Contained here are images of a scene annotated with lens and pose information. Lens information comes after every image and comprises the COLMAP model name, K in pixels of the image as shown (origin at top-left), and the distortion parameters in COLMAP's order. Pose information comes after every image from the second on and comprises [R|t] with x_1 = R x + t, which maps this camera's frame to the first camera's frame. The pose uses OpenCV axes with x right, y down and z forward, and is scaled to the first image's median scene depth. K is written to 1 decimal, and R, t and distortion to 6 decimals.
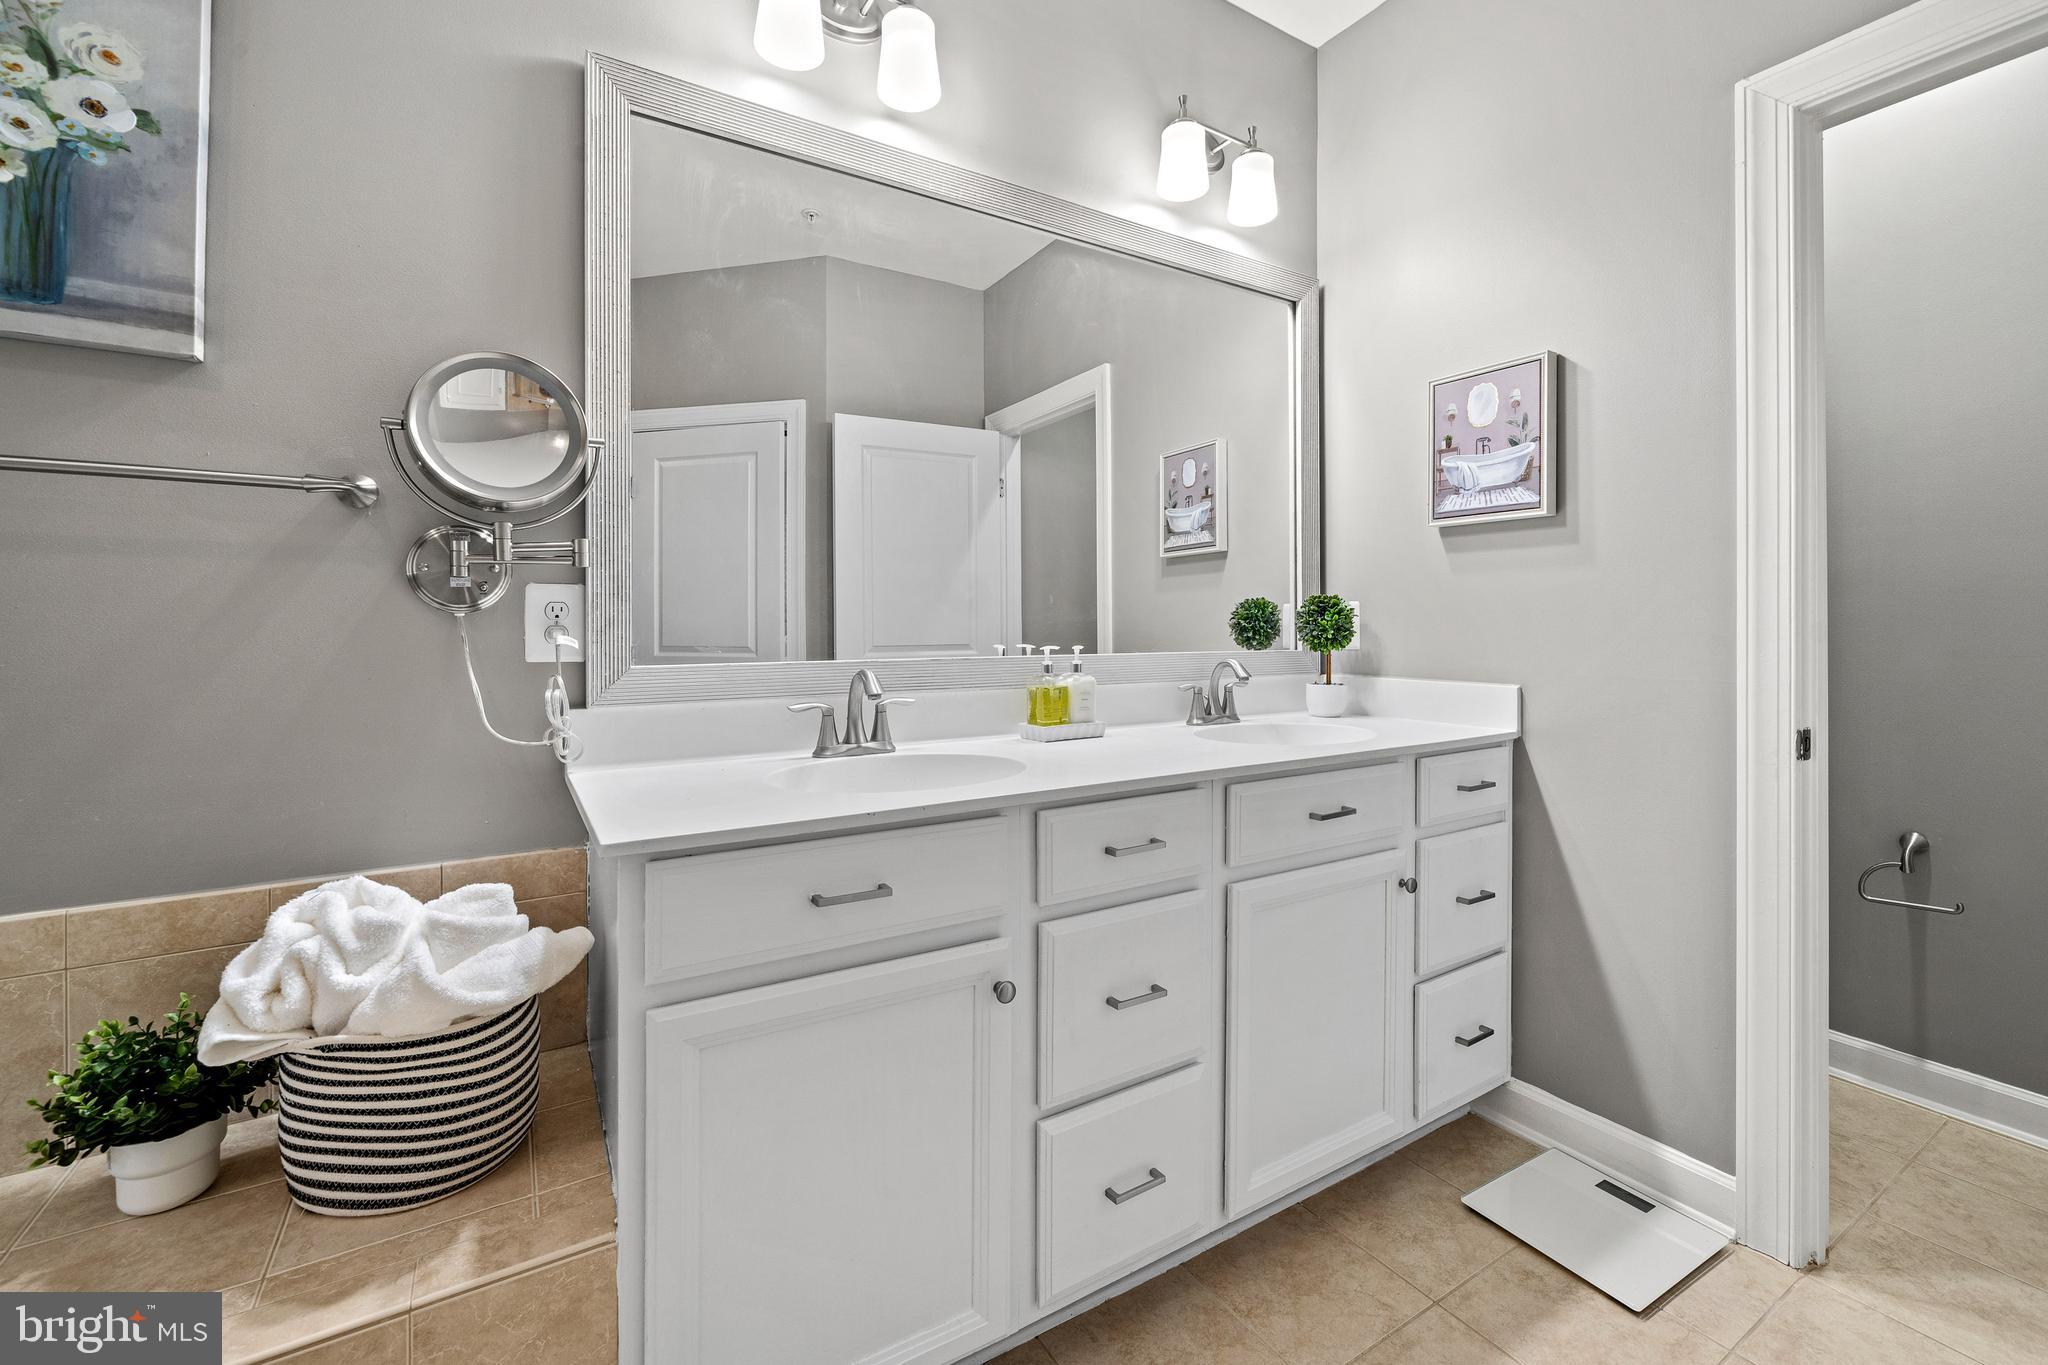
lens RADIAL K [[862.2, 0, 1040.7], [0, 862.2, 627.0], [0, 0, 1]] dist [-0.000234, 0.000427]
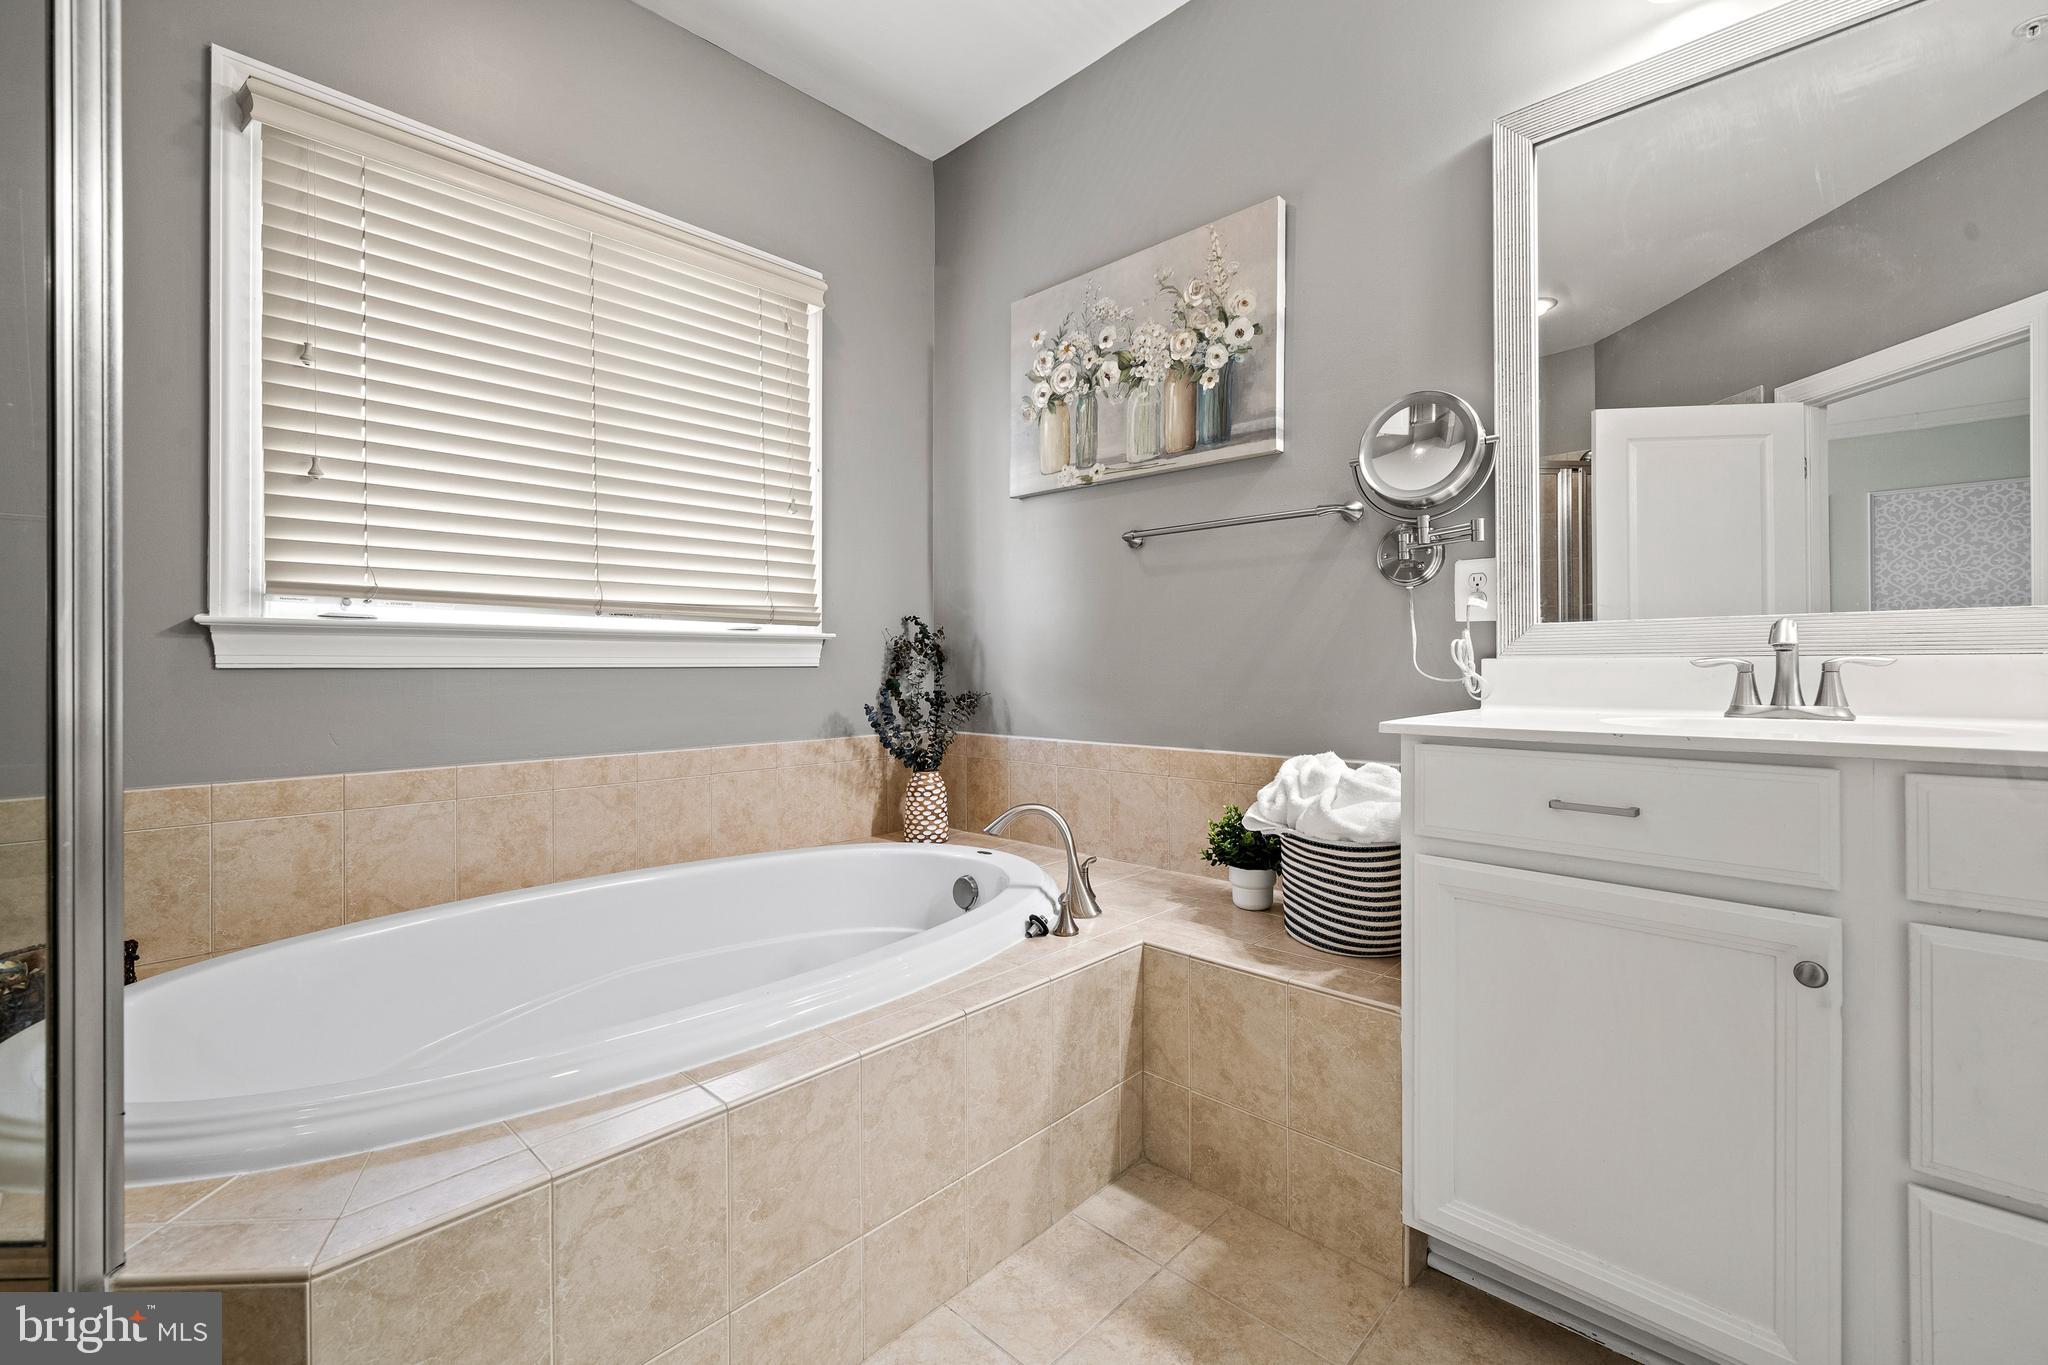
lens RADIAL K [[862.2, 0, 1025.8], [0, 862.2, 669.8], [0, 0, 1]] dist [-0.000234, 0.000427]
pose [[0.244882, 0.002557, -0.969550, 0.621999], [0.003766, 0.999986, 0.003589, 0.131222], [0.969546, -0.004530, 0.244869, 0.066533]]
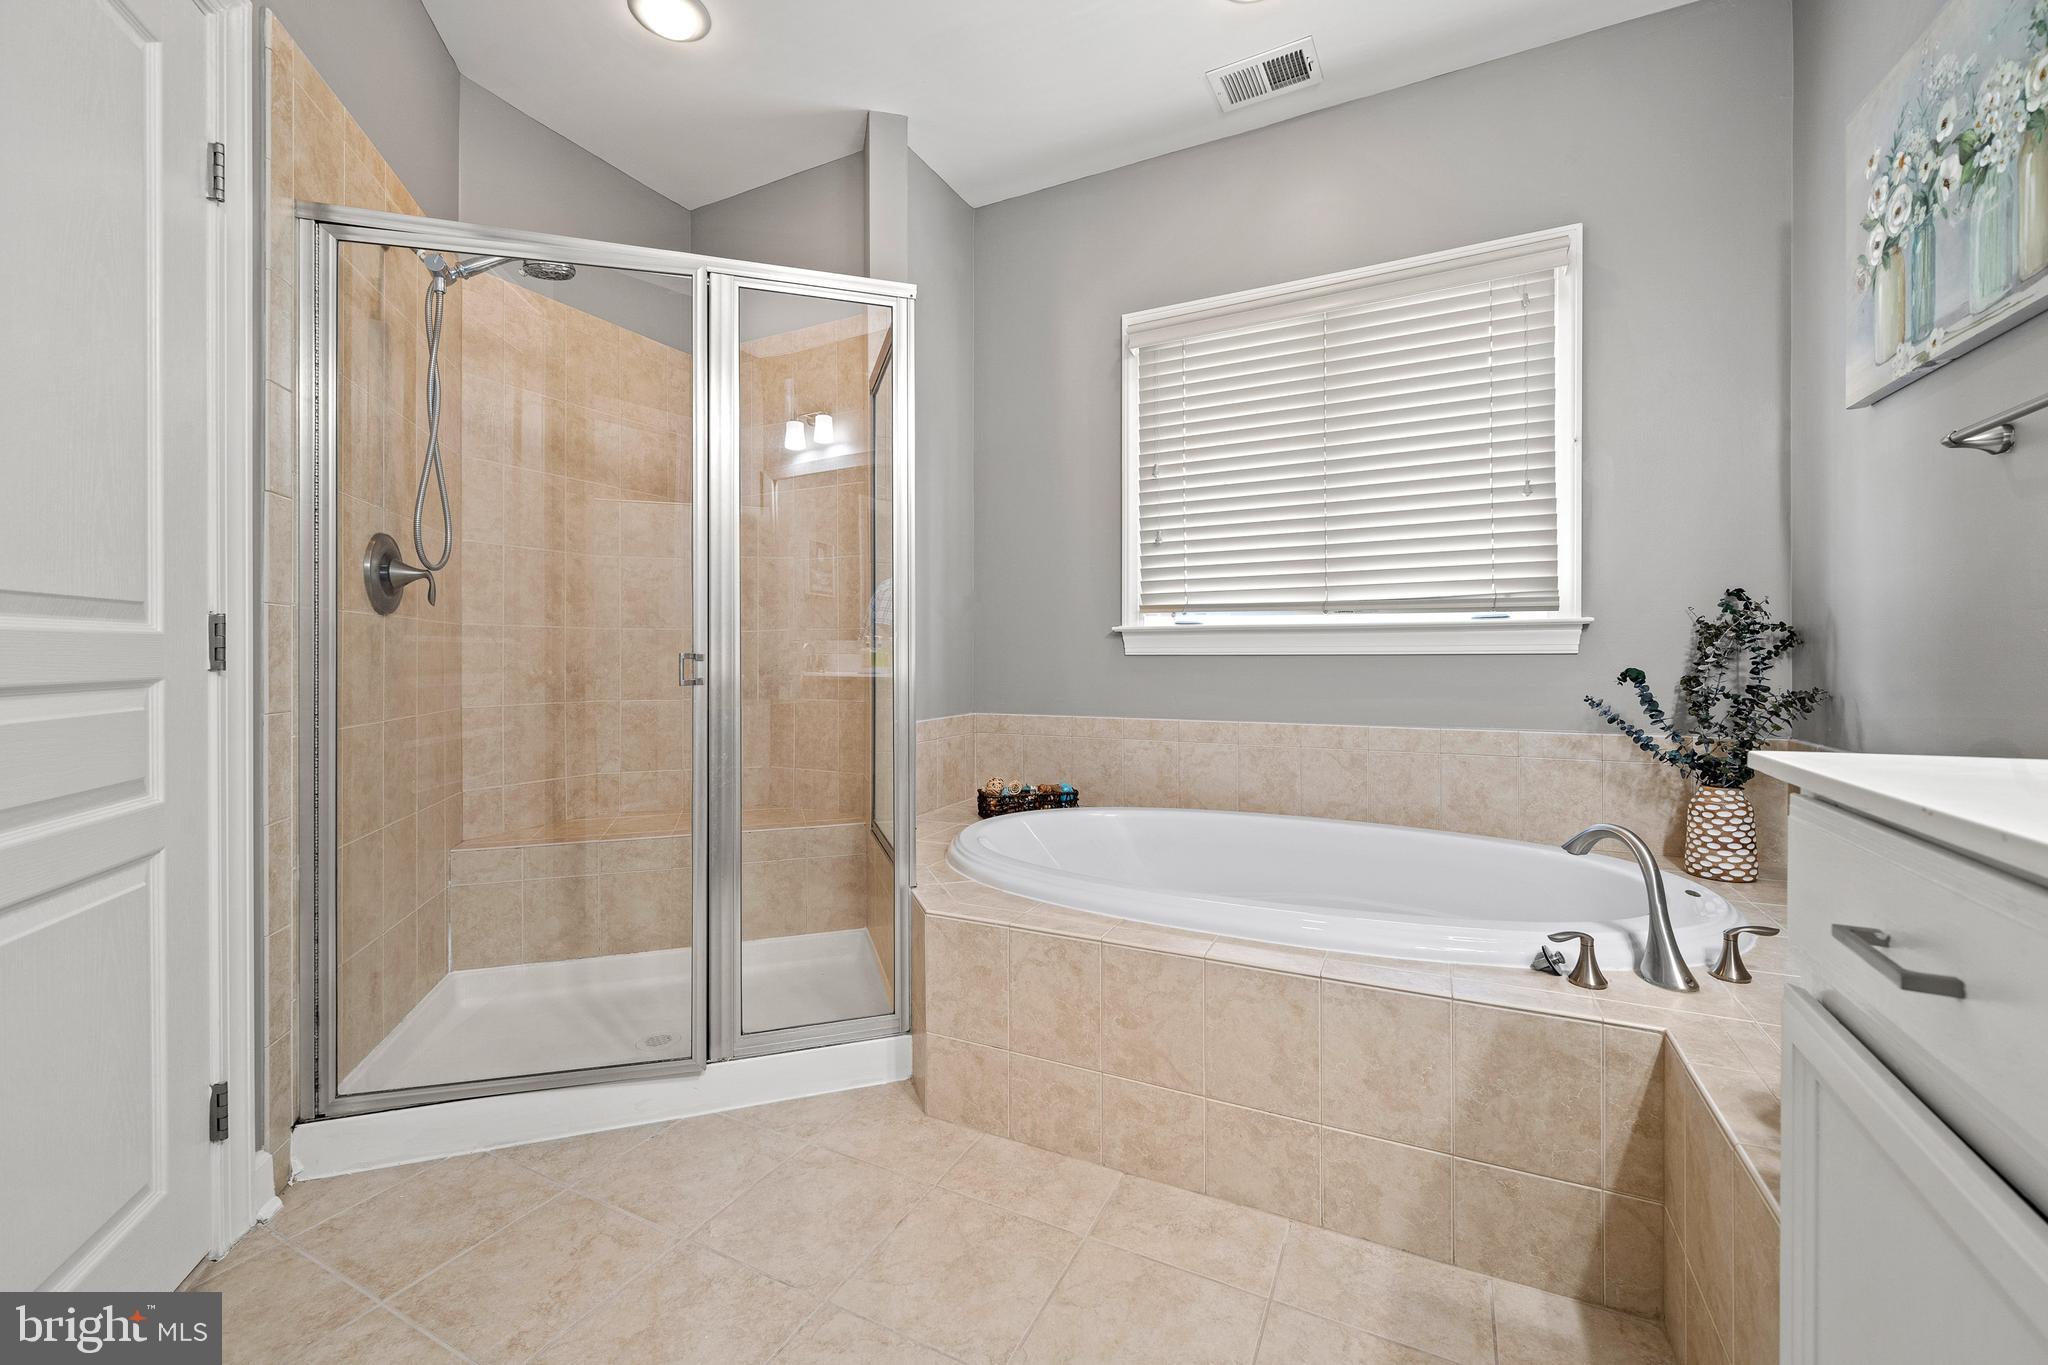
lens RADIAL K [[814.5, 0, 1022.5], [0, 814.5, 661.7], [0, 0, 1]] dist [-0.000042, -0.000352]
pose [[-0.855230, 0.006499, -0.518208, 0.450725], [0.002602, 0.999963, 0.008246, 0.128410], [0.518242, 0.005704, -0.855215, 1.129379]]
